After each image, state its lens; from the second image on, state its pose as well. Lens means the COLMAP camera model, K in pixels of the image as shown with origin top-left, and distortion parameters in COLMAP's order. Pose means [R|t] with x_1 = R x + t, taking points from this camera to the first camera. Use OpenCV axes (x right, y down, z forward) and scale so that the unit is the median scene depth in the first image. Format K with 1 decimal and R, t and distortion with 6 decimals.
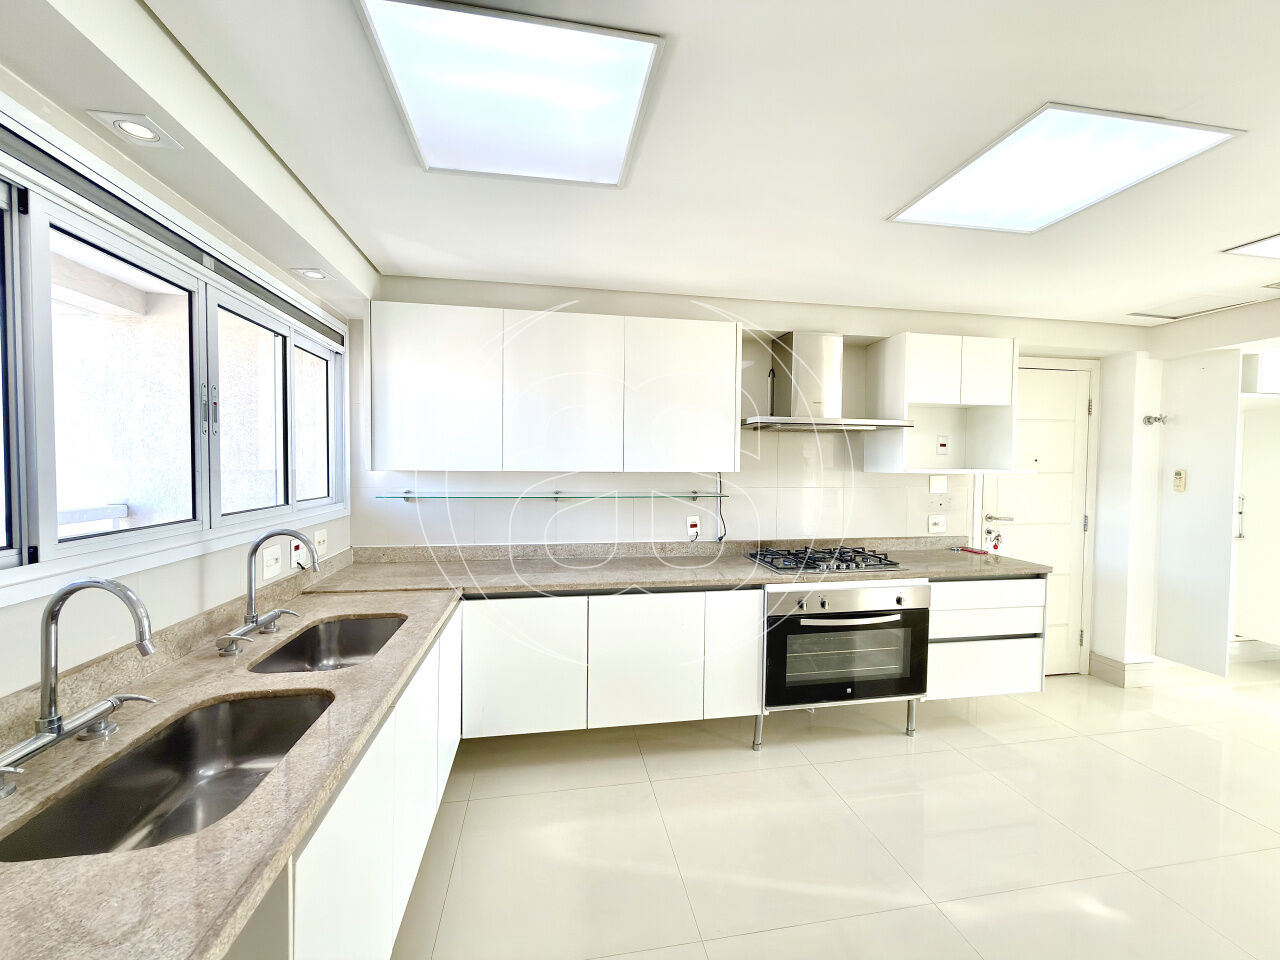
lens RADIAL K [[512.7, 0, 638.5], [0, 512.7, 480.3], [0, 0, 1]] dist [0.000139, -0.000111]
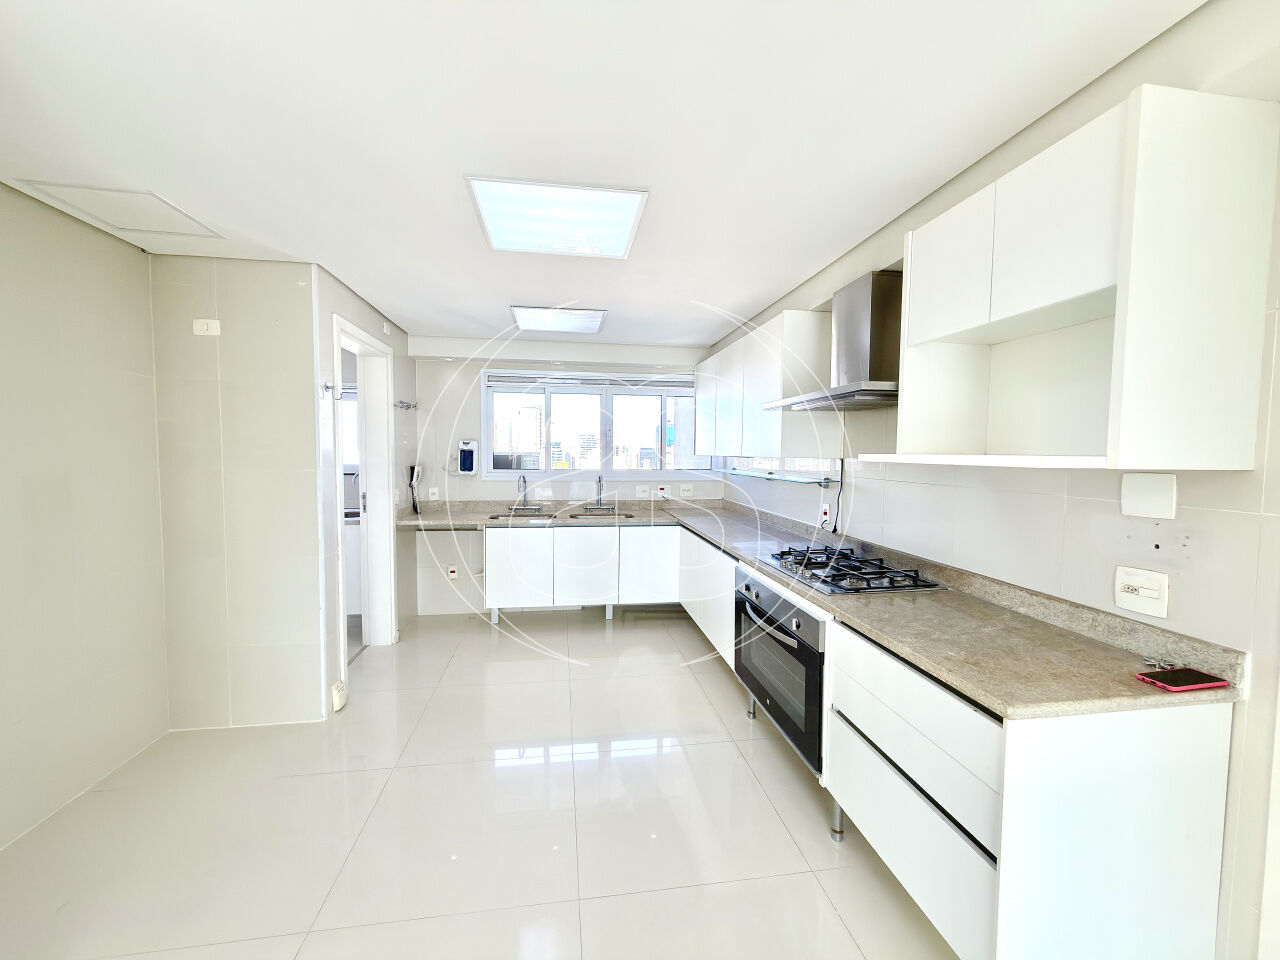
lens RADIAL K [[512.7, 0, 638.5], [0, 512.7, 480.3], [0, 0, 1]] dist [0.000139, -0.000111]
pose [[-0.030047, 0.048021, -0.998394, 1.103356], [-0.033205, 0.998246, 0.049013, -0.012144], [0.998997, 0.034624, -0.028400, 0.663801]]
